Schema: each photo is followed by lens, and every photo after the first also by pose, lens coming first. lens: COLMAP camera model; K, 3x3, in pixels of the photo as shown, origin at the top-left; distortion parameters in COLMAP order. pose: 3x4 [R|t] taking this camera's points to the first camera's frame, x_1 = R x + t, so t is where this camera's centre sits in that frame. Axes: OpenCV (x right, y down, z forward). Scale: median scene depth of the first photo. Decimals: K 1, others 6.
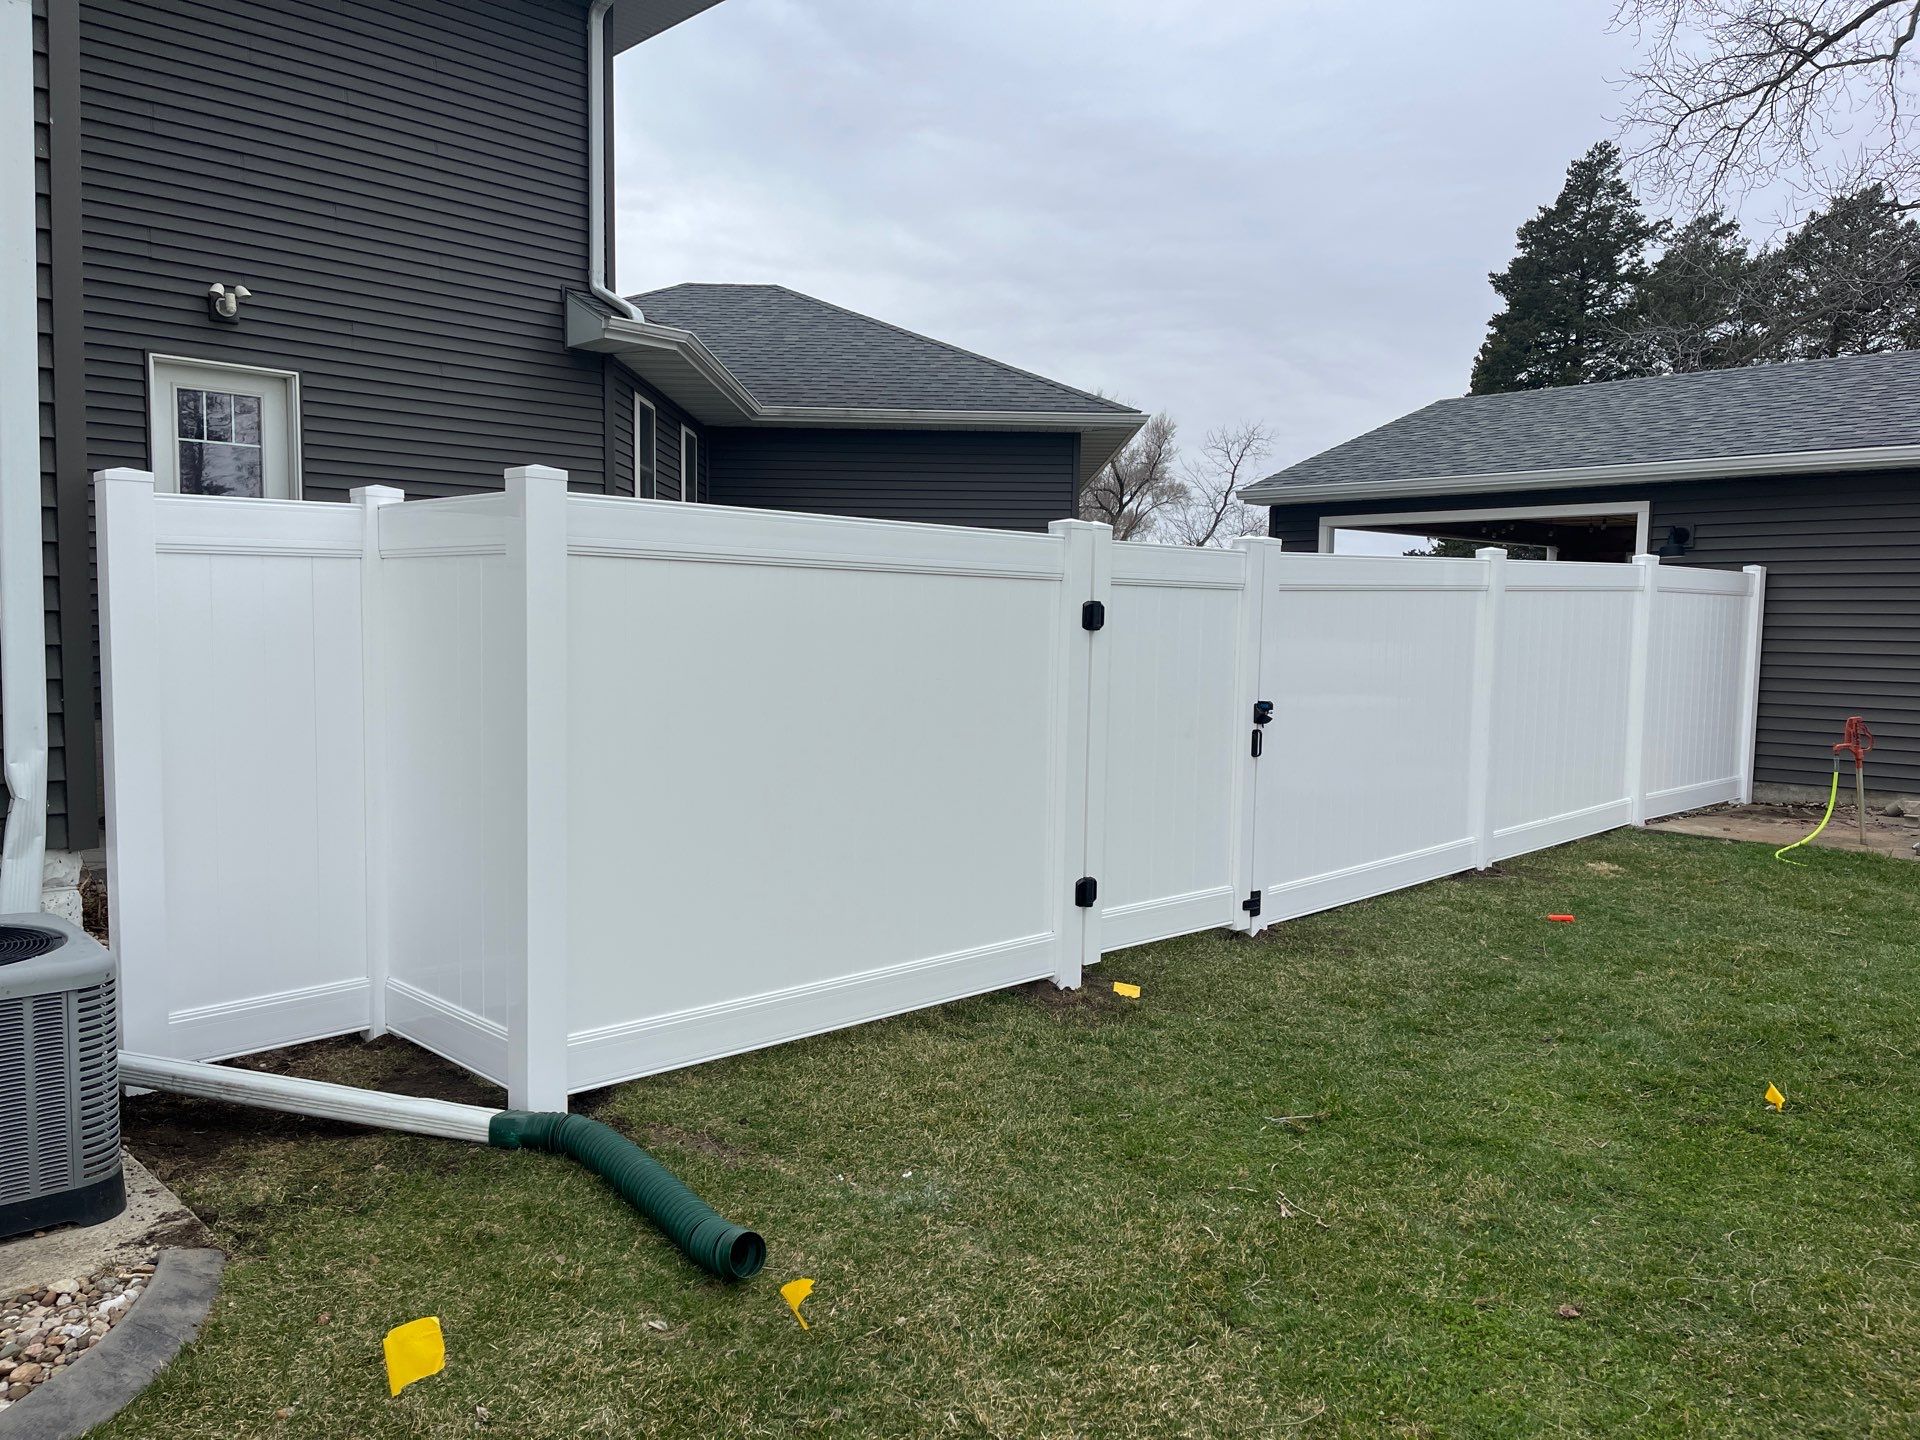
lens RADIAL K [[1422.4, 0, 983.8], [0, 1422.4, 724.4], [0, 0, 1]] dist [0.078349, -0.093962]
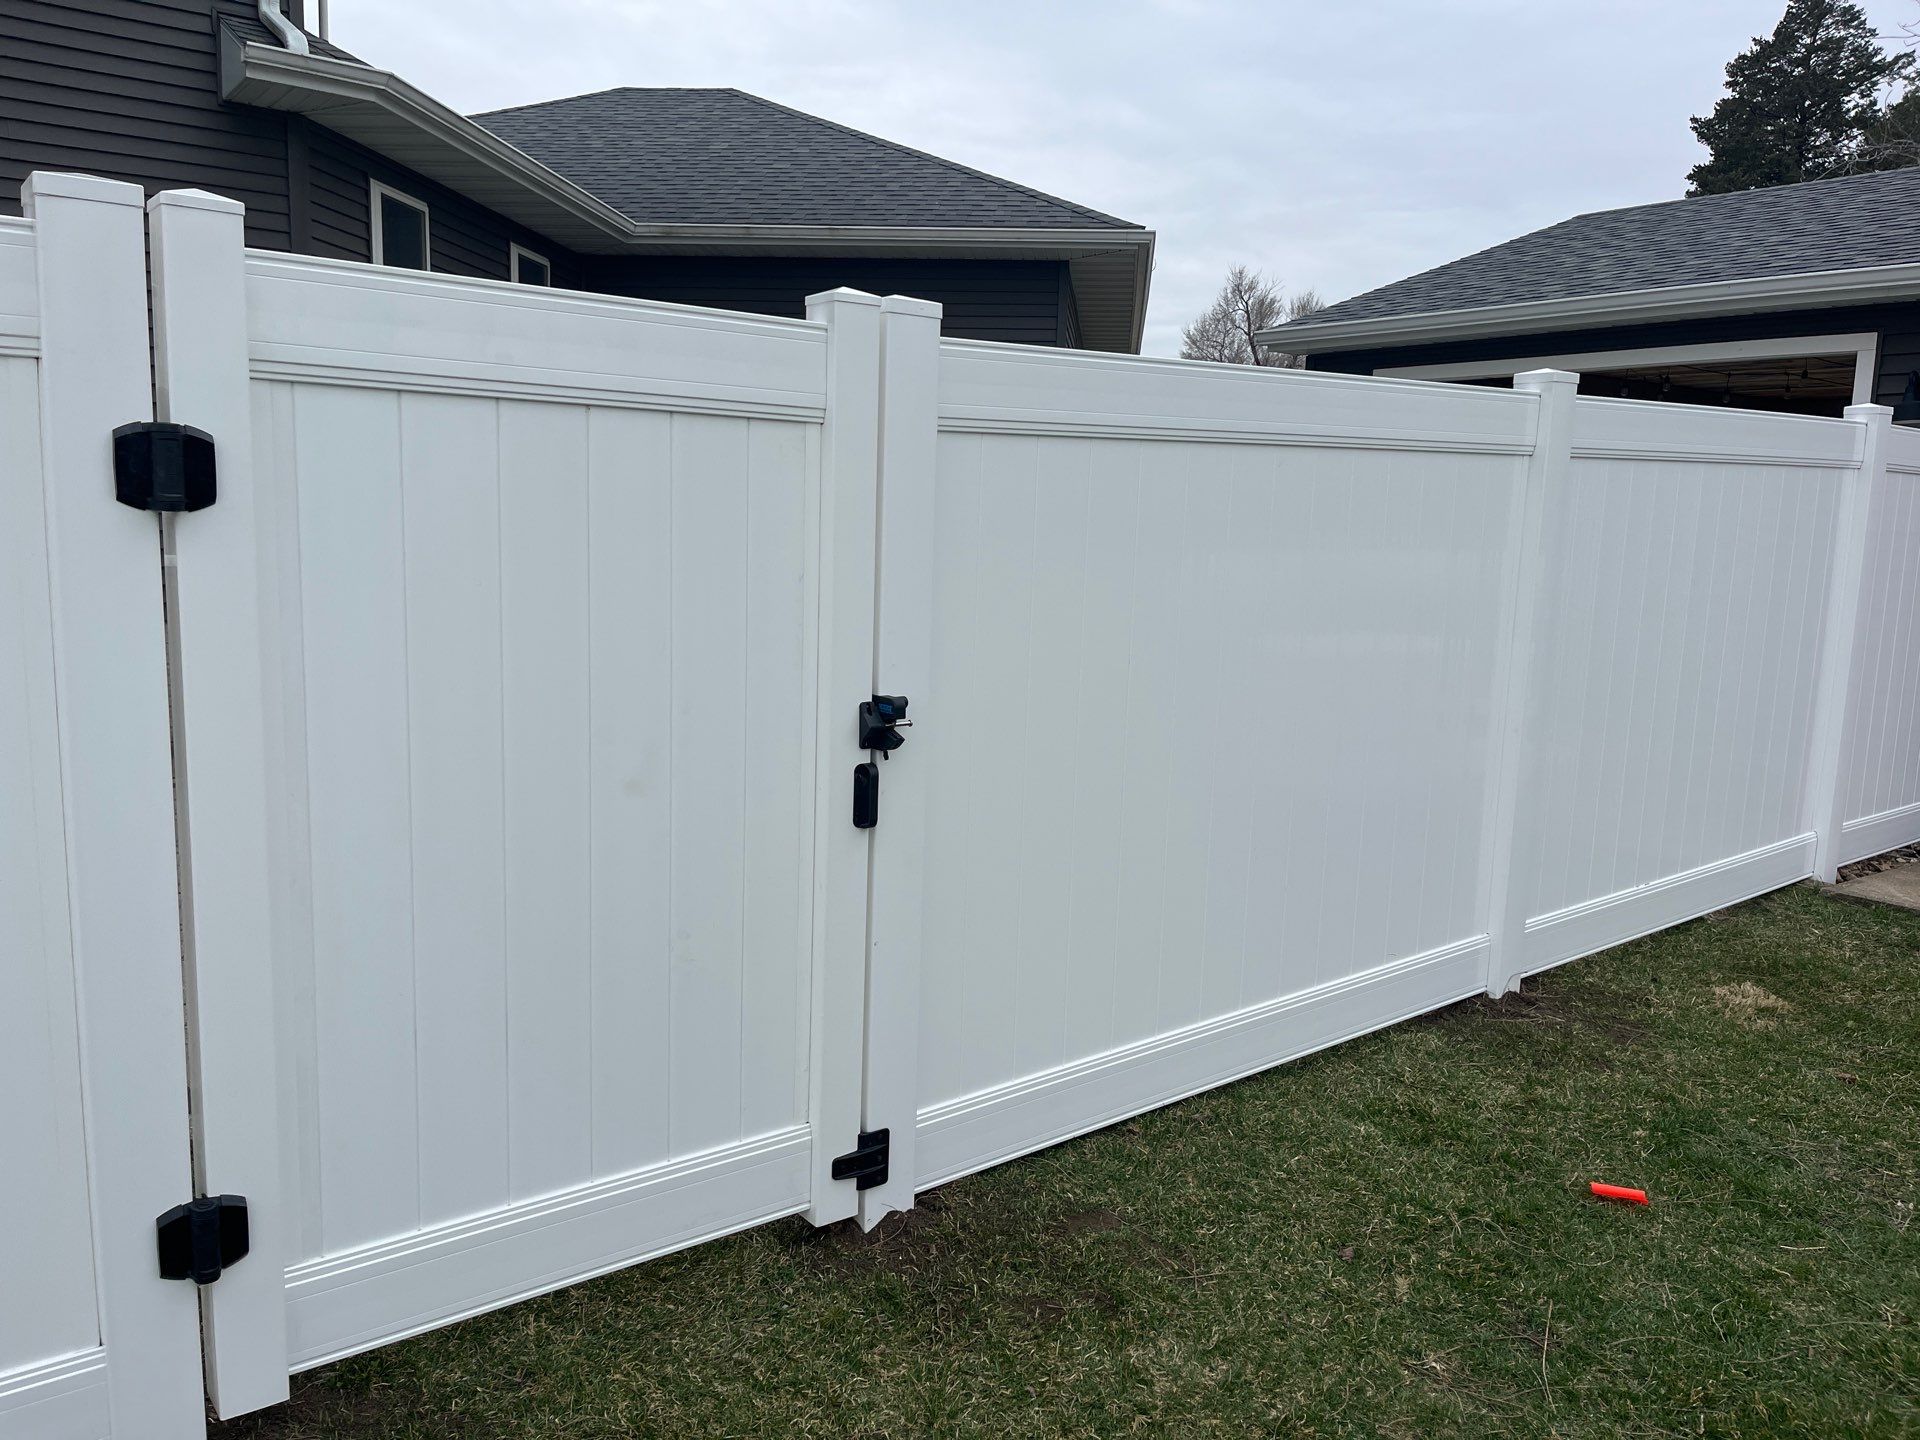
lens RADIAL K [[1449.9, 0, 957.3], [0, 1449.9, 727.9], [0, 0, 1]] dist [0.083218, -0.102444]
pose [[0.993392, 0.028881, -0.111077, 0.132828], [-0.021070, 0.997263, 0.070866, -0.018921], [0.112820, -0.068057, 0.991282, 0.291495]]
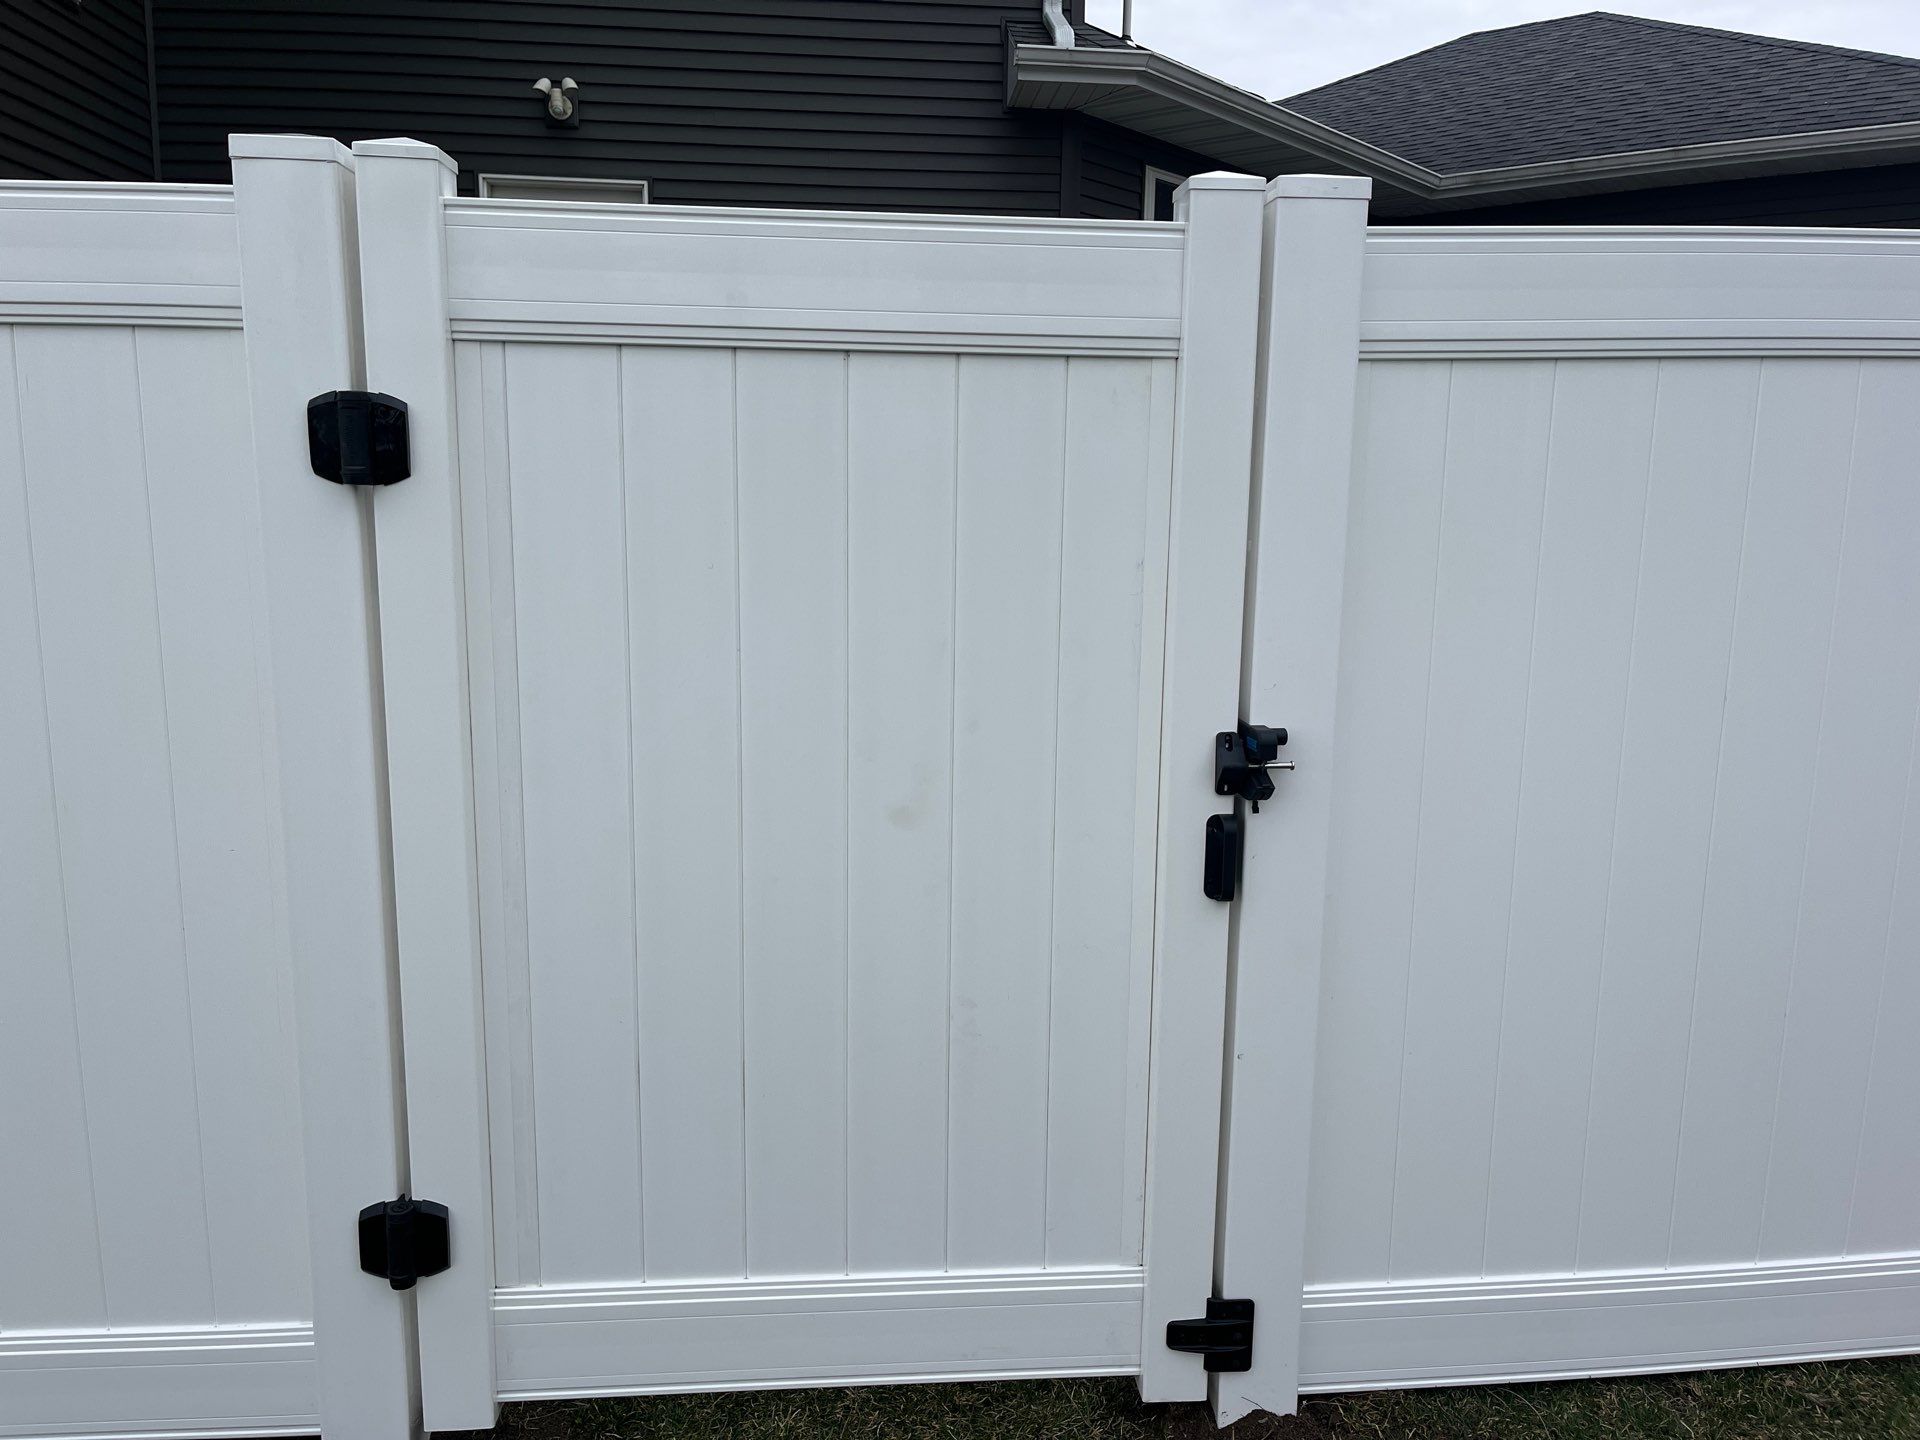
lens RADIAL K [[1449.9, 0, 957.3], [0, 1449.9, 727.9], [0, 0, 1]] dist [0.083218, -0.102444]
pose [[0.771030, 0.102099, -0.628561, 0.172681], [-0.048403, 0.993604, 0.102020, -0.022614], [0.634957, -0.048236, 0.771040, 0.360067]]
